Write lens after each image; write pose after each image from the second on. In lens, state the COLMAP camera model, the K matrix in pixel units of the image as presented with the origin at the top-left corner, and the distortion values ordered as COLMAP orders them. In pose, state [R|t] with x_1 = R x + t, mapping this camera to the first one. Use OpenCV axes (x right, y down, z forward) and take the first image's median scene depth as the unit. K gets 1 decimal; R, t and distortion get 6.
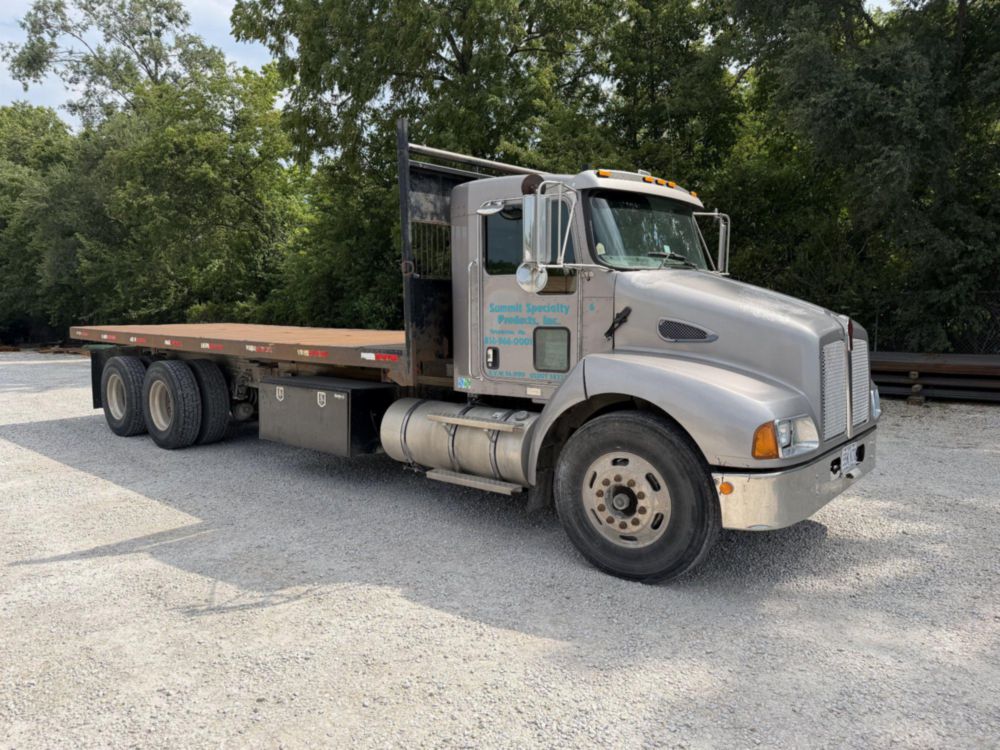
lens RADIAL K [[708.7, 0, 500.7], [0, 708.7, 372.6], [0, 0, 1]] dist [0.048489, -0.054590]
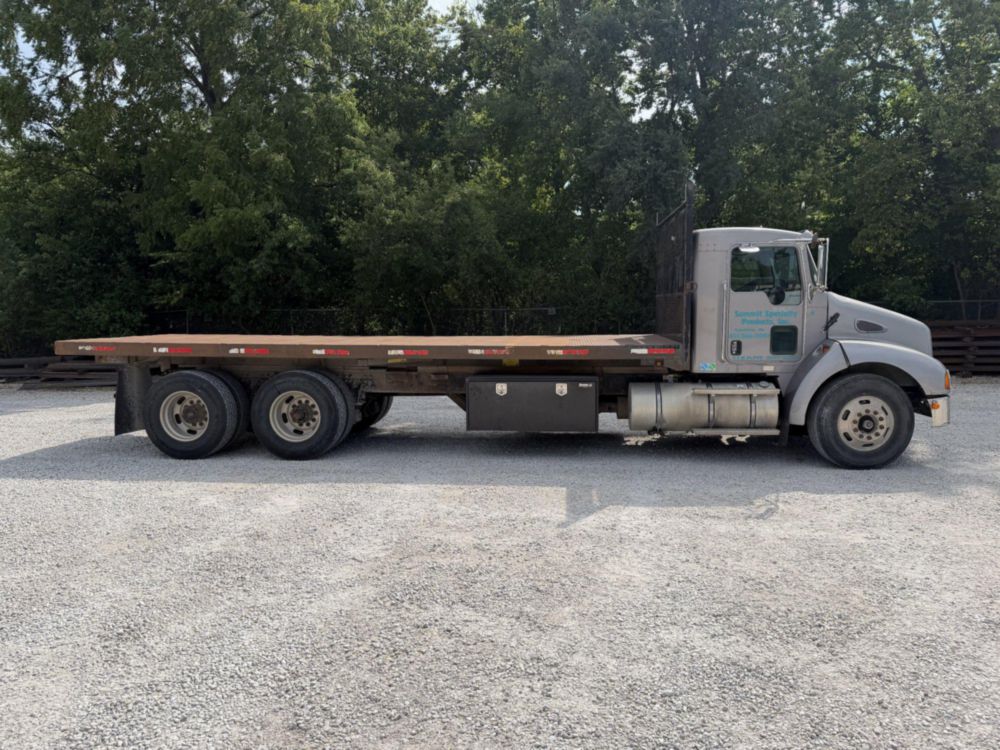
lens RADIAL K [[708.7, 0, 502.1], [0, 708.7, 381.4], [0, 0, 1]] dist [0.048489, -0.054590]
pose [[0.812565, -0.052115, 0.580537, -1.511236], [0.055796, 0.998376, 0.011528, 0.005875], [-0.580195, 0.023025, 0.814152, 0.087282]]
